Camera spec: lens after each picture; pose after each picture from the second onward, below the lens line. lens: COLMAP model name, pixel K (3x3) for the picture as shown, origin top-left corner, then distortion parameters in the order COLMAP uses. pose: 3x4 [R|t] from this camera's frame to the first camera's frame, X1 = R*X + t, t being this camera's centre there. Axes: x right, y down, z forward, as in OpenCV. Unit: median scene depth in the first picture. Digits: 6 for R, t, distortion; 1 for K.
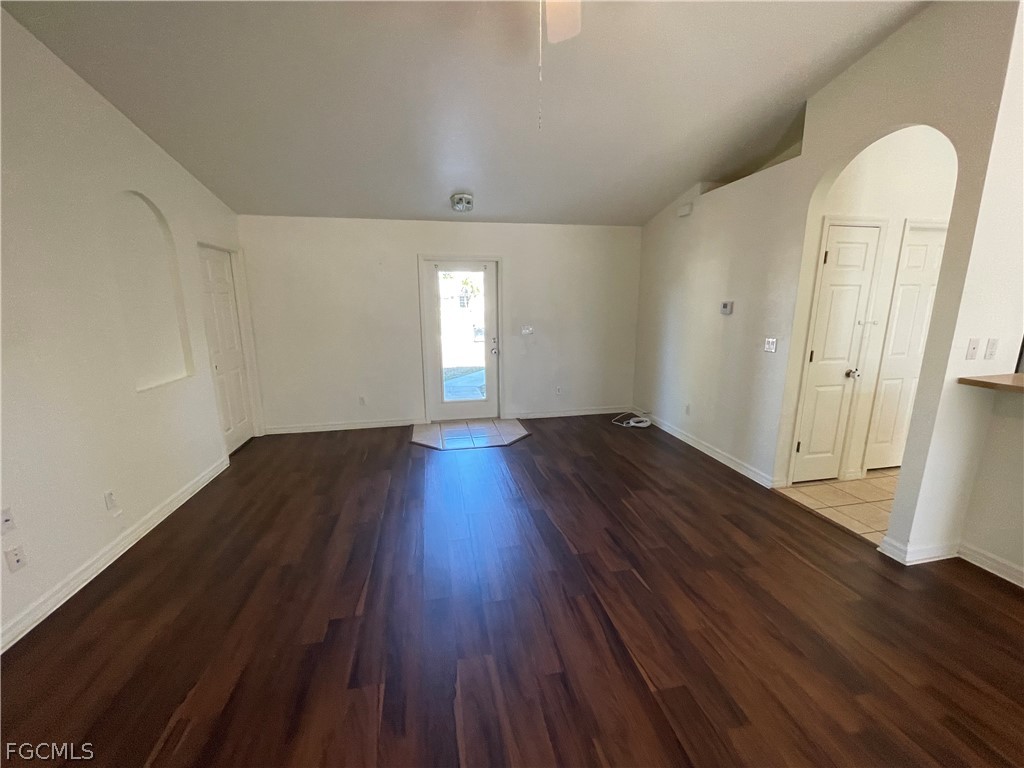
lens RADIAL K [[413.7, 0, 512.0], [0, 413.7, 384.0], [0, 0, 1]] dist [-0.000429, 0.000001]
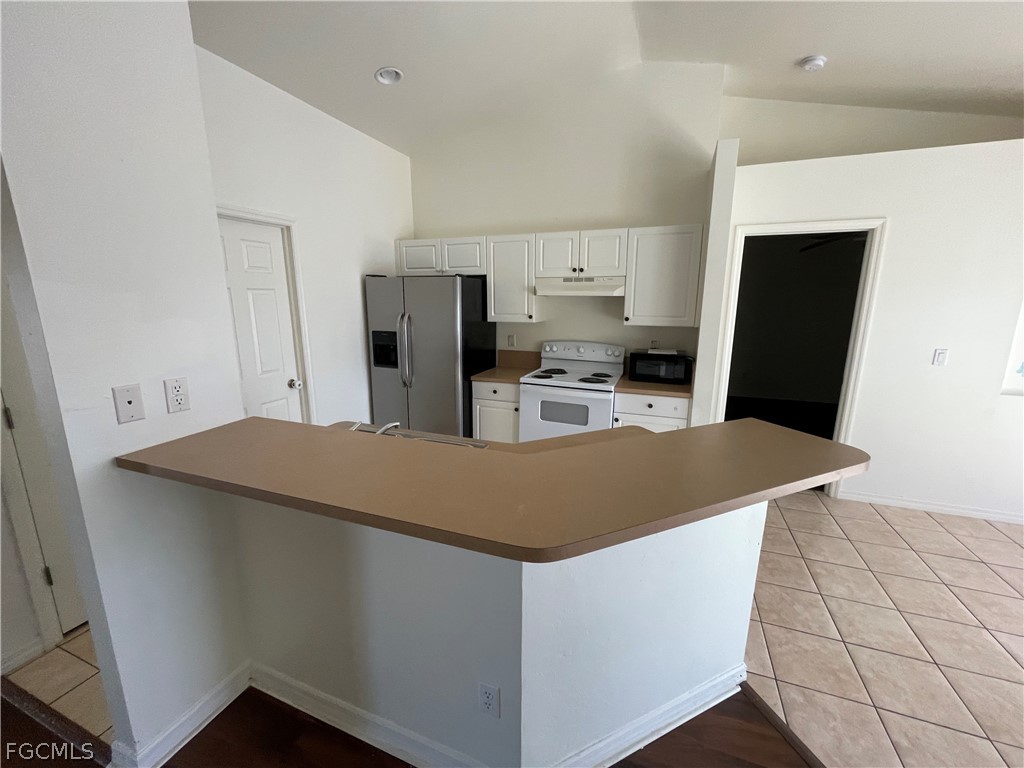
lens RADIAL K [[413.7, 0, 512.0], [0, 413.7, 384.0], [0, 0, 1]] dist [-0.000429, 0.000001]
pose [[0.532403, -0.160844, 0.831069, 0.917779], [0.162122, 0.982982, 0.086386, -0.074251], [-0.830821, 0.088742, 0.549419, 0.236120]]
